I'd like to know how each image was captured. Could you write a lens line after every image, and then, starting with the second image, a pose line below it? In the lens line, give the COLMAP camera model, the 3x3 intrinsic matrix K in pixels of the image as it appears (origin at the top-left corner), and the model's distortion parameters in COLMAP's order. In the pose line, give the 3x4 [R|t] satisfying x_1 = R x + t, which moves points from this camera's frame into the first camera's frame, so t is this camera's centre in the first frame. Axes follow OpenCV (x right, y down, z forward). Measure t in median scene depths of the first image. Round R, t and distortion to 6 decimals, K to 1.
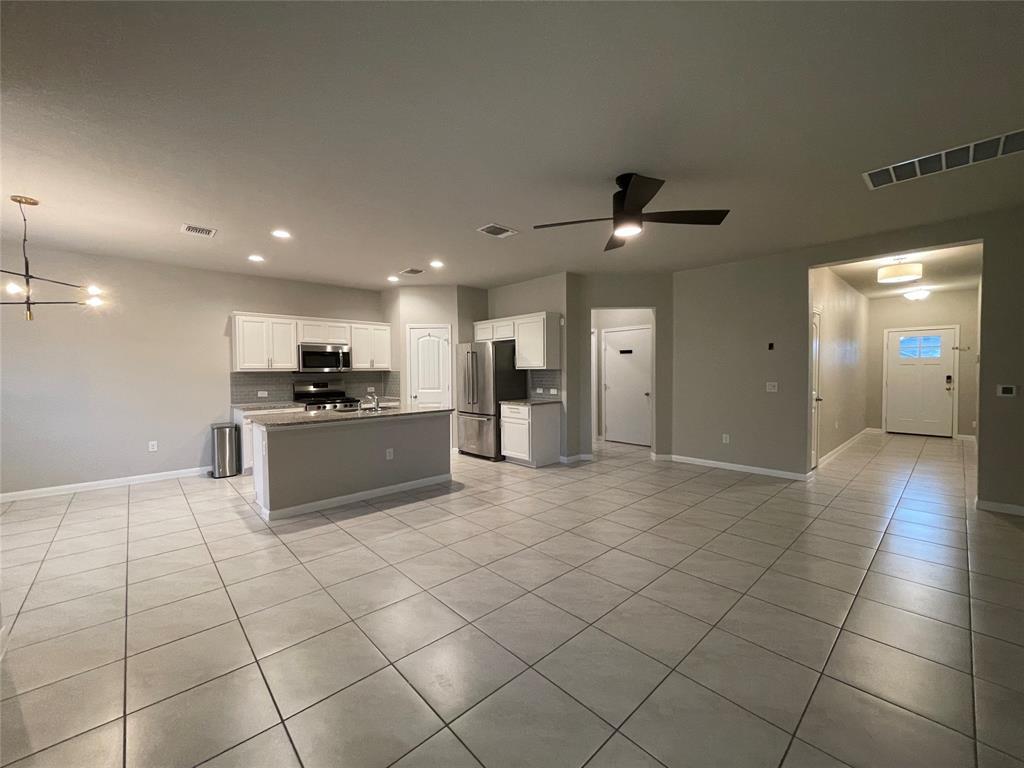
lens RADIAL K [[412.2, 0, 510.2], [0, 412.2, 383.4], [0, 0, 1]] dist [-0.000718, -0.000242]
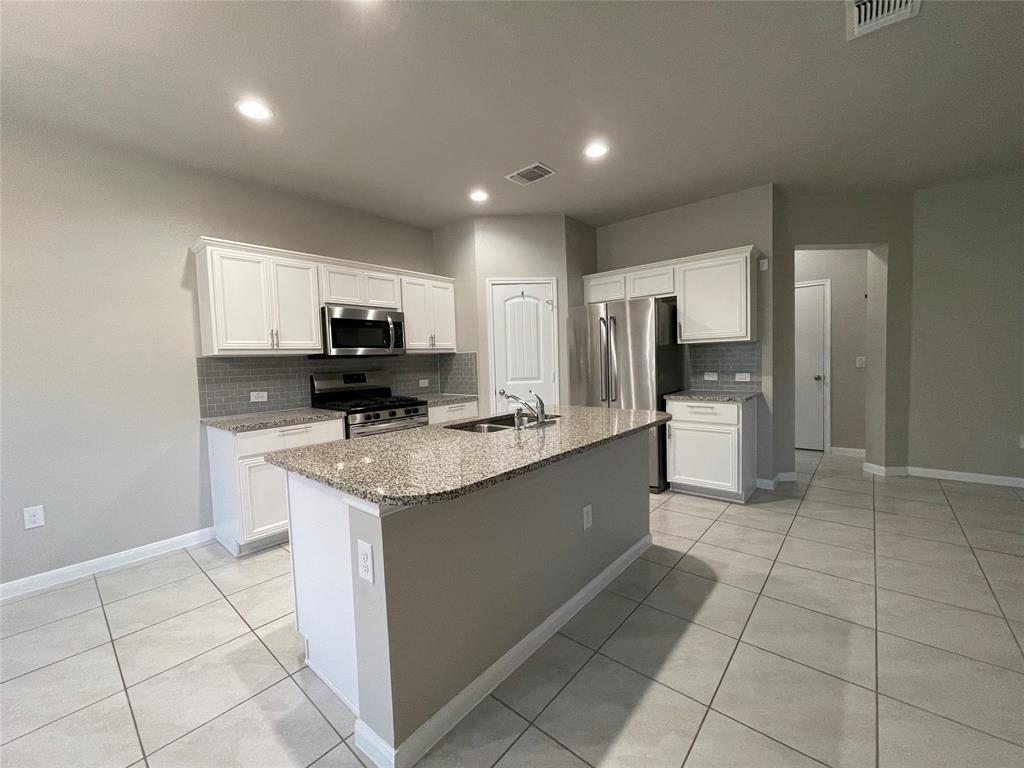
lens RADIAL K [[412.2, 0, 509.4], [0, 412.2, 382.4], [0, 0, 1]] dist [-0.000718, -0.000242]
pose [[0.994016, -0.030258, 0.104962, -0.323193], [0.028191, 0.999379, 0.021119, 0.004380], [-0.105536, -0.018034, 0.994252, 0.414341]]
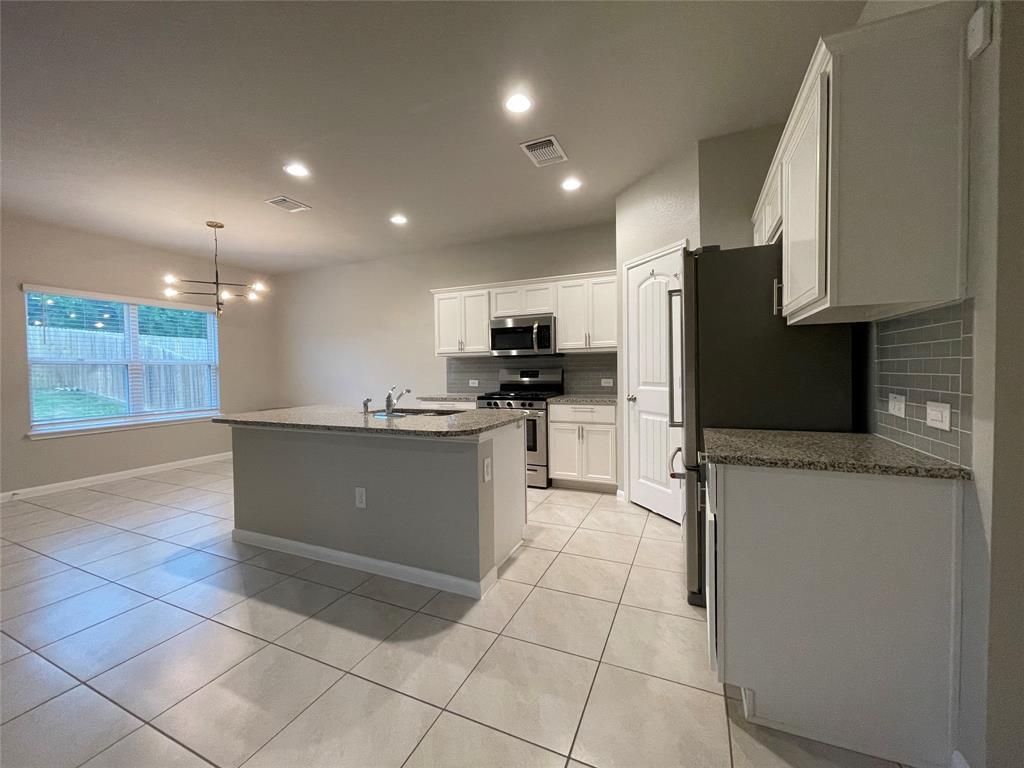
lens RADIAL K [[412.2, 0, 509.8], [0, 412.2, 380.8], [0, 0, 1]] dist [-0.000718, -0.000242]
pose [[0.392082, 0.026260, -0.919555, 0.212695], [-0.018093, 0.999619, 0.020832, 0.001954], [0.919752, 0.008469, 0.392408, 0.734115]]
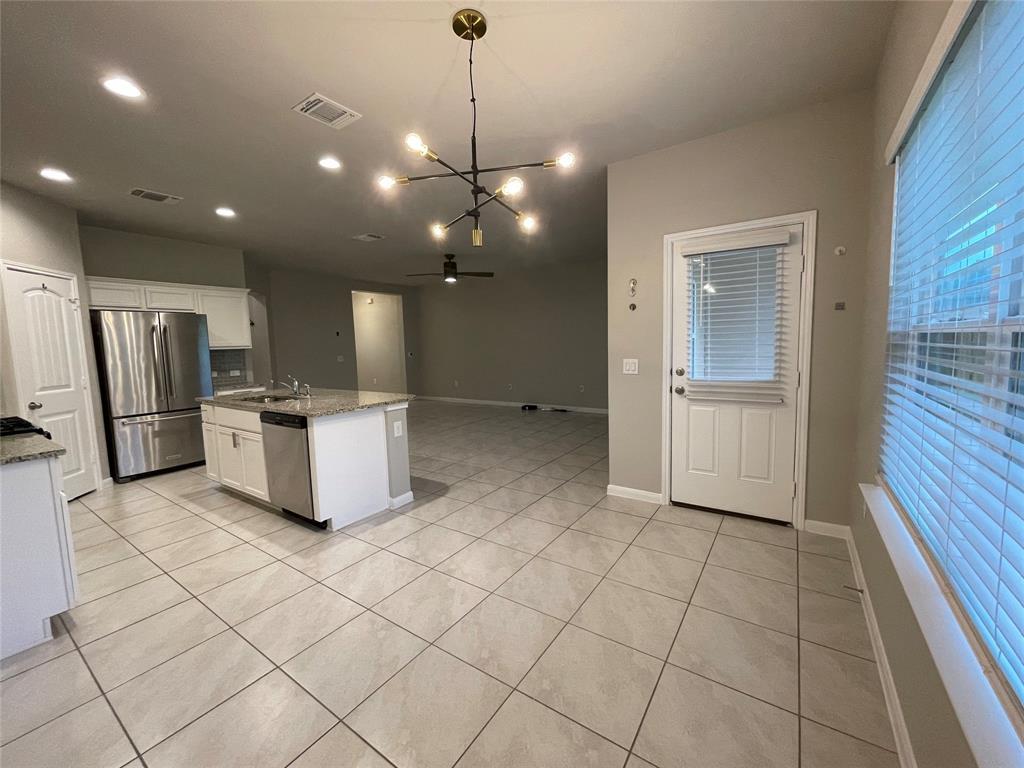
lens RADIAL K [[412.2, 0, 506.5], [0, 412.2, 382.1], [0, 0, 1]] dist [-0.000718, -0.000242]
pose [[-0.214035, -0.077715, 0.973730, -0.961163], [0.063731, 0.993595, 0.093309, -0.008217], [-0.974745, 0.082028, -0.207711, 0.601292]]
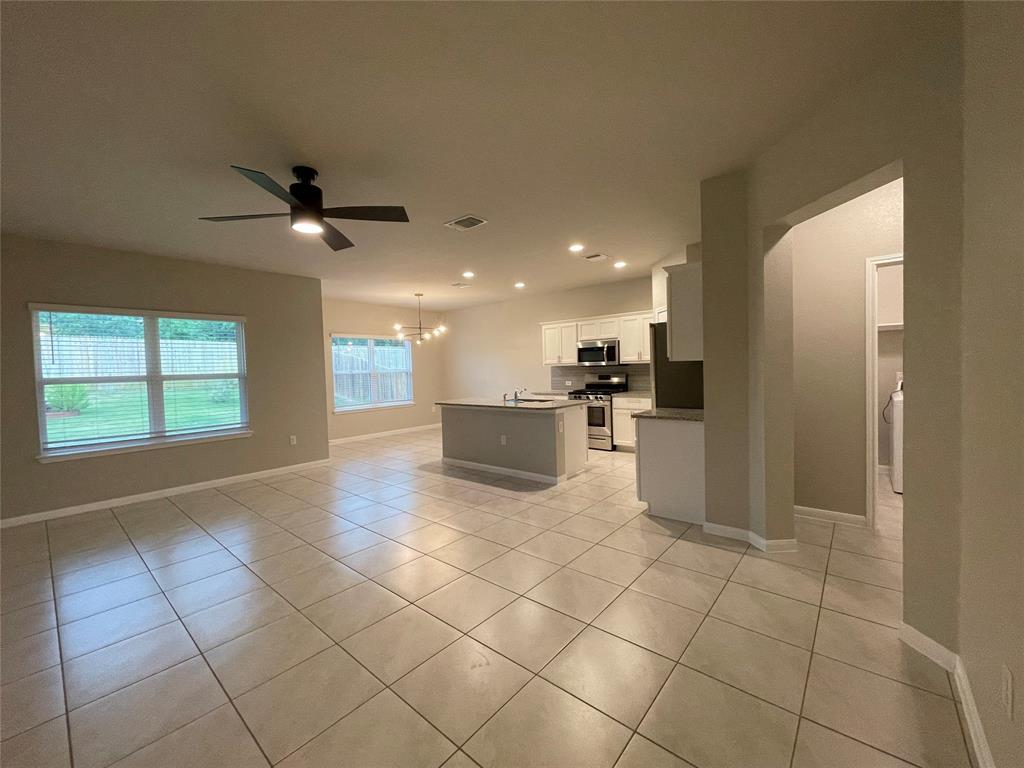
lens RADIAL K [[412.2, 0, 512.8], [0, 412.2, 383.0], [0, 0, 1]] dist [-0.000718, -0.000242]
pose [[0.121650, 0.040643, -0.991741, 0.640170], [-0.003454, 0.999173, 0.040524, -0.026001], [0.992567, -0.001504, 0.121690, 0.673663]]
